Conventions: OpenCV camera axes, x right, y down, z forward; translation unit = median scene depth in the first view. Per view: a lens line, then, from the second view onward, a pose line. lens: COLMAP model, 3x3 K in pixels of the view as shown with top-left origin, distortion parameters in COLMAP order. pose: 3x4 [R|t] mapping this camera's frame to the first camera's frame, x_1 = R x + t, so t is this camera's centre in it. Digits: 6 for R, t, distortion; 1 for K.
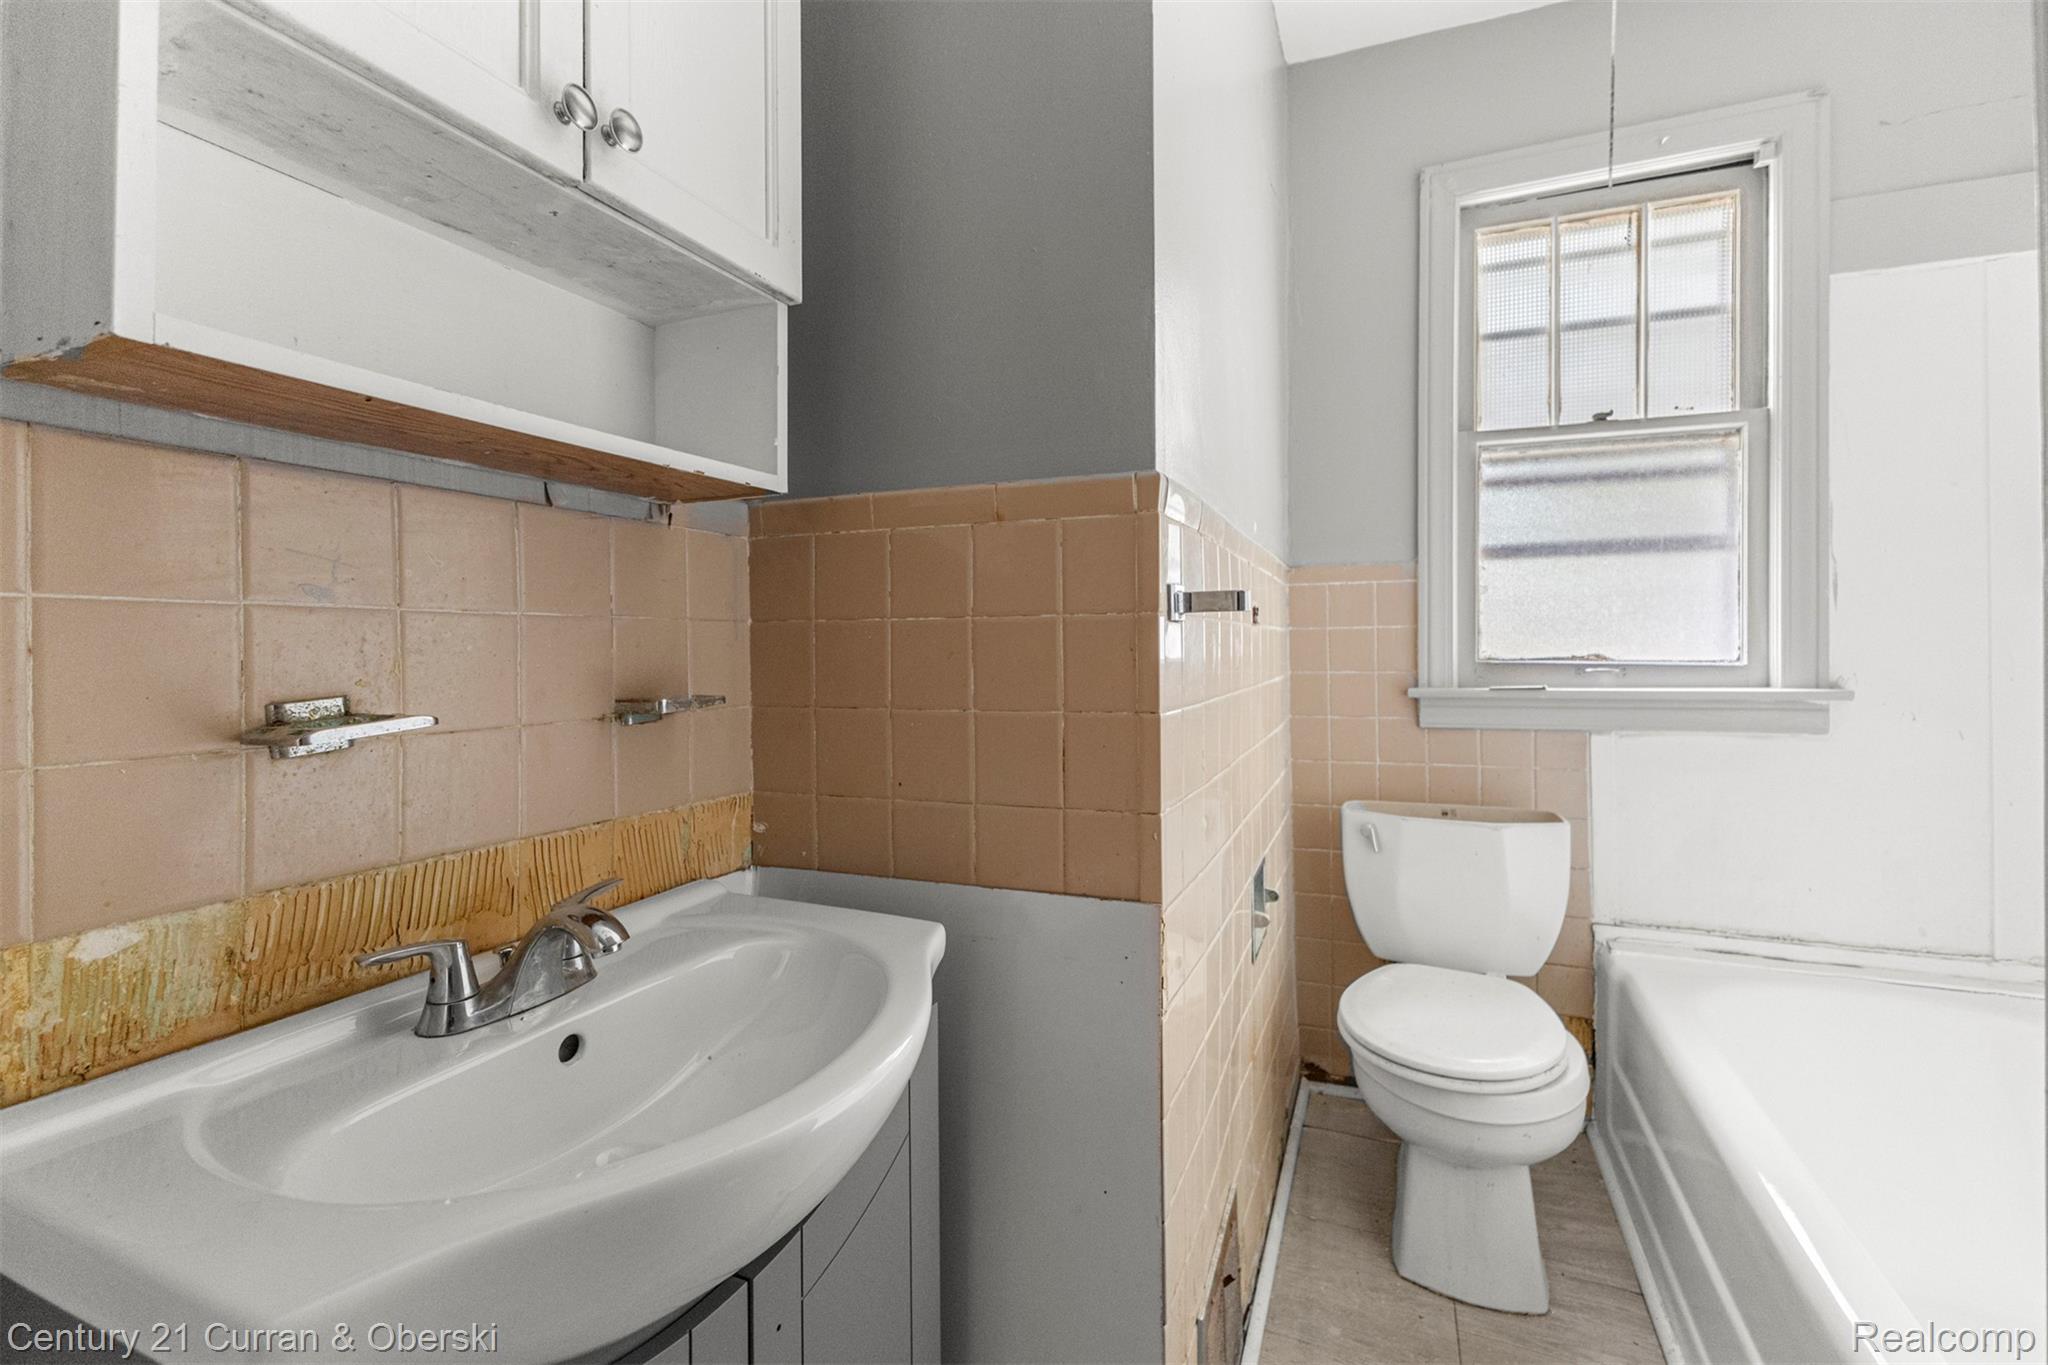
lens RADIAL K [[881.0, 0, 1024.4], [0, 881.0, 641.6], [0, 0, 1]] dist [0.011961, -0.005109]
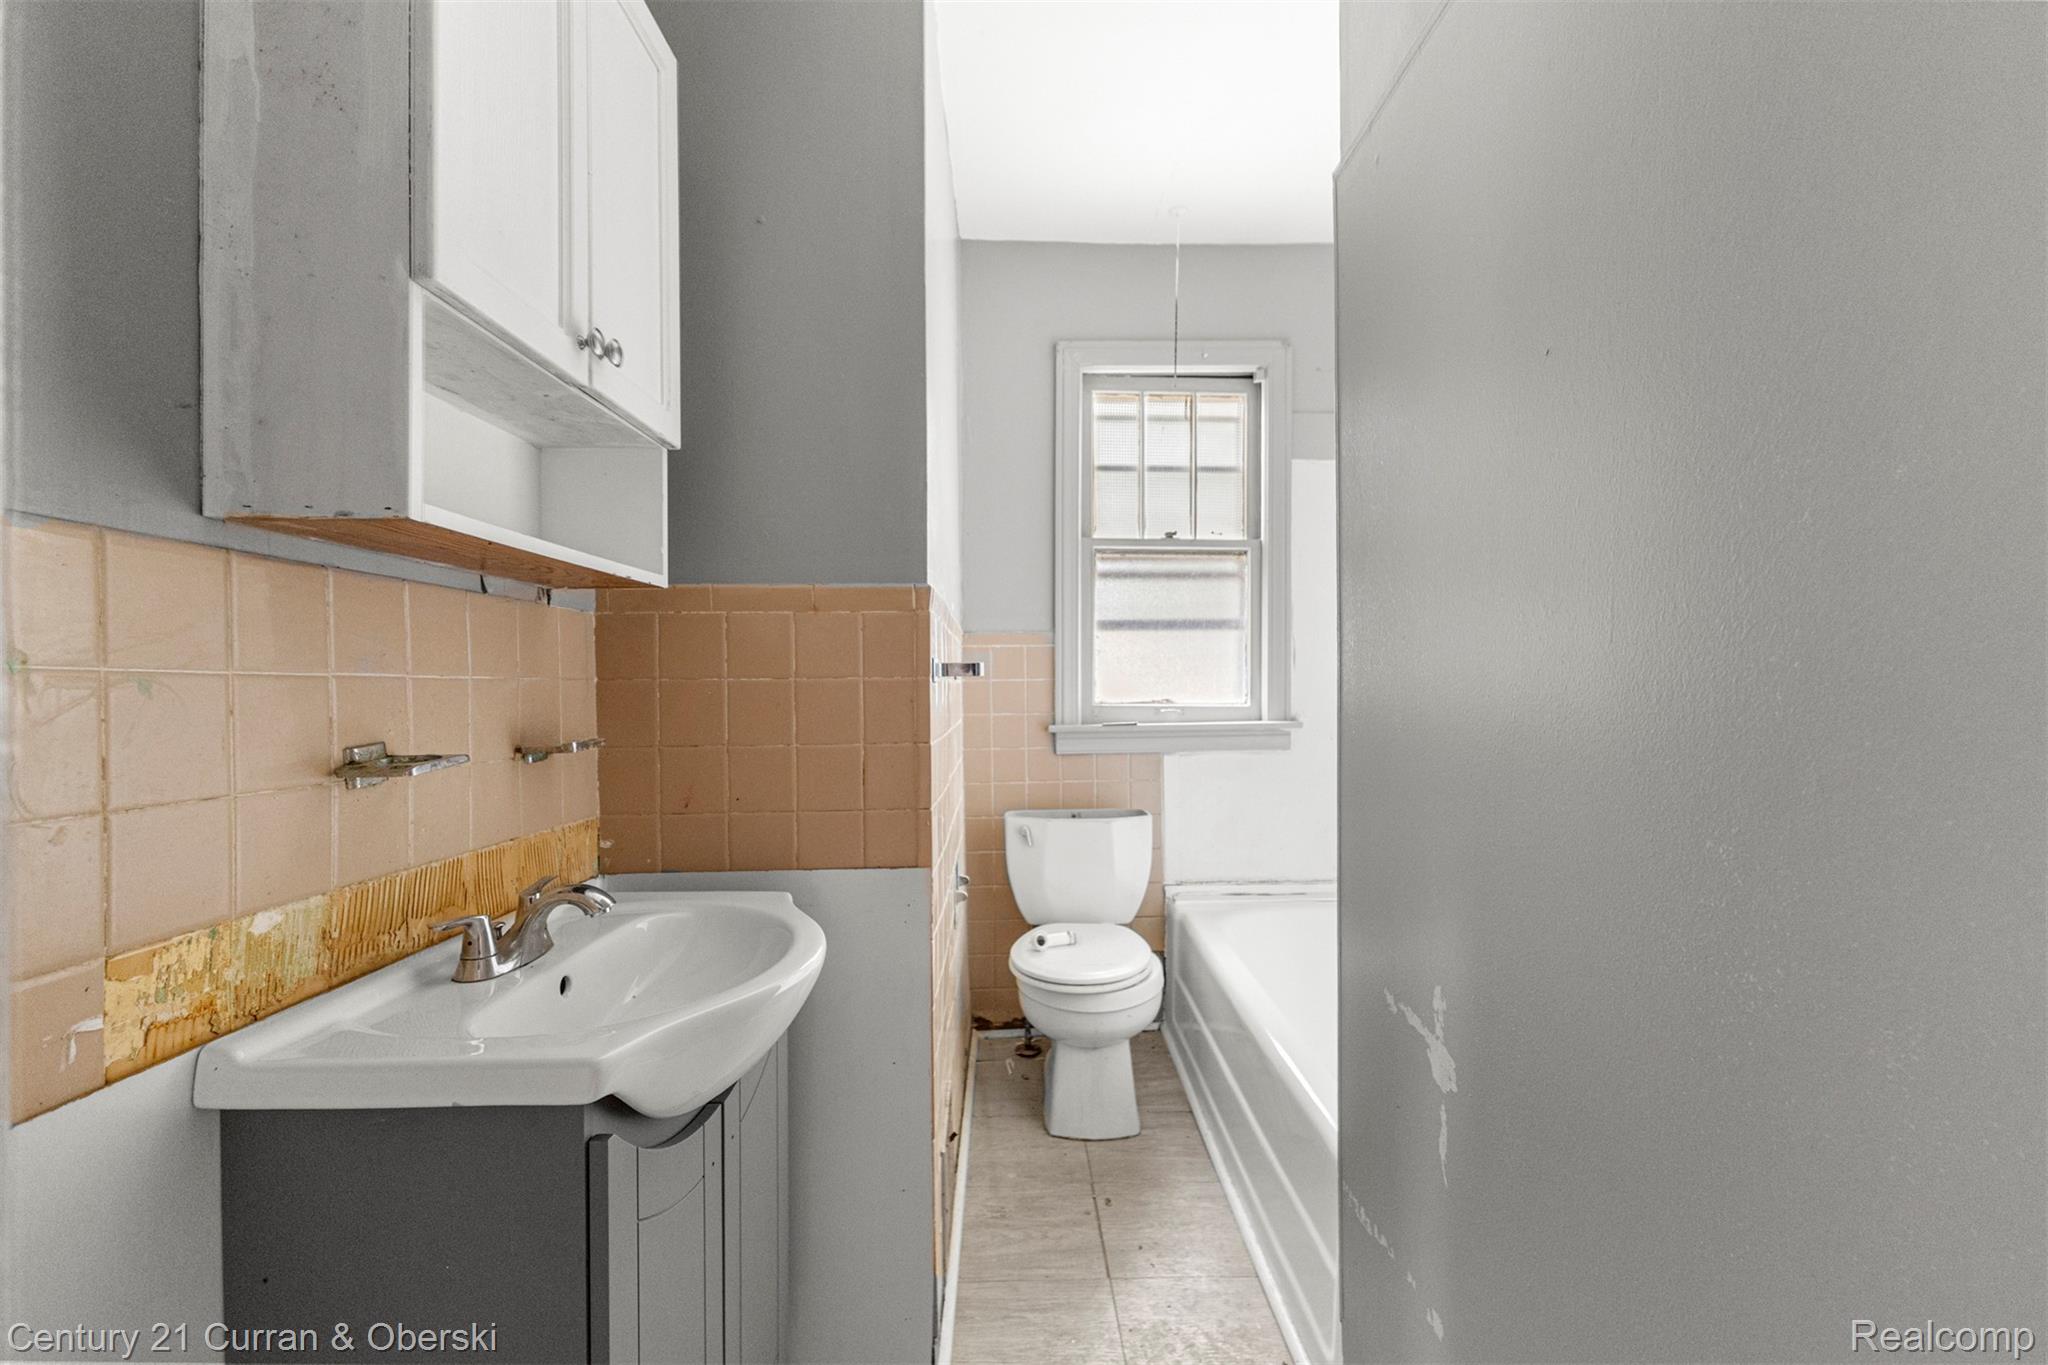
lens RADIAL K [[891.8, 0, 1024.0], [0, 891.8, 682.5], [0, 0, 1]] dist [0.001124, 0.000037]
pose [[0.912500, 0.002659, 0.409067, -0.212848], [-0.002088, 0.999996, -0.001843, -0.013783], [-0.409071, 0.000828, 0.912502, -0.306921]]
